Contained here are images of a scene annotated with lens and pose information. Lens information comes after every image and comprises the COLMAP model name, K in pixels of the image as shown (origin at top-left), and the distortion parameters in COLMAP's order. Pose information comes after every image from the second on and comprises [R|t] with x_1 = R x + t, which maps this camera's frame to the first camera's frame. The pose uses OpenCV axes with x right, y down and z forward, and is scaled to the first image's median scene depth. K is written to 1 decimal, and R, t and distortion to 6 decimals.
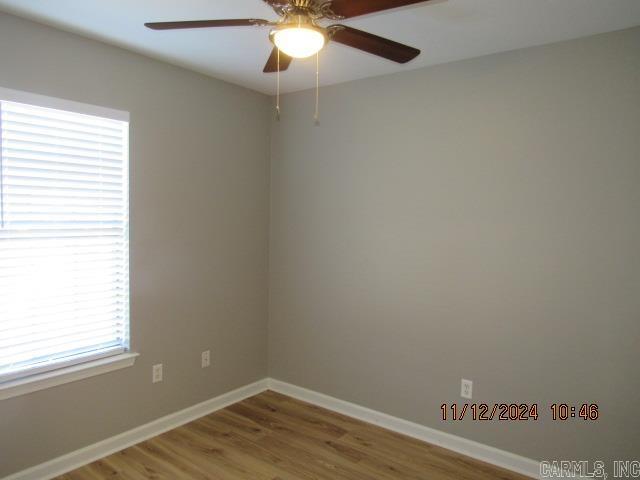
lens RADIAL K [[453.4, 0, 320.0], [0, 453.4, 240.0], [0, 0, 1]] dist [-0.039671, 0.002036]
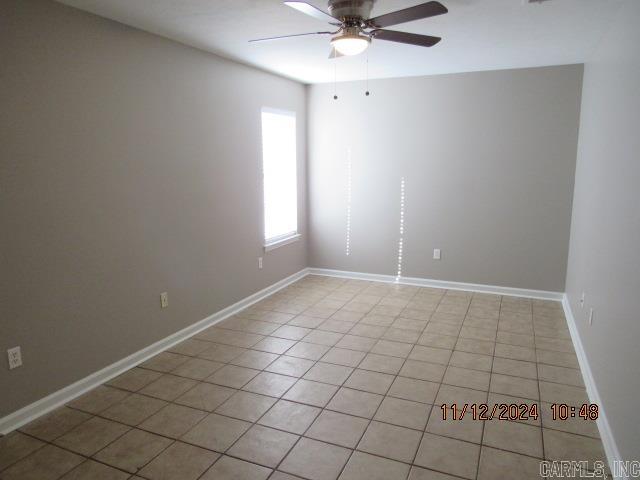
lens RADIAL K [[453.4, 0, 320.0], [0, 453.4, 240.0], [0, 0, 1]] dist [-0.039671, 0.002036]
pose [[0.973284, -0.068087, 0.219278, -0.561454], [0.043862, 0.992568, 0.113510, 0.038601], [-0.225377, -0.100860, 0.969037, -0.719366]]
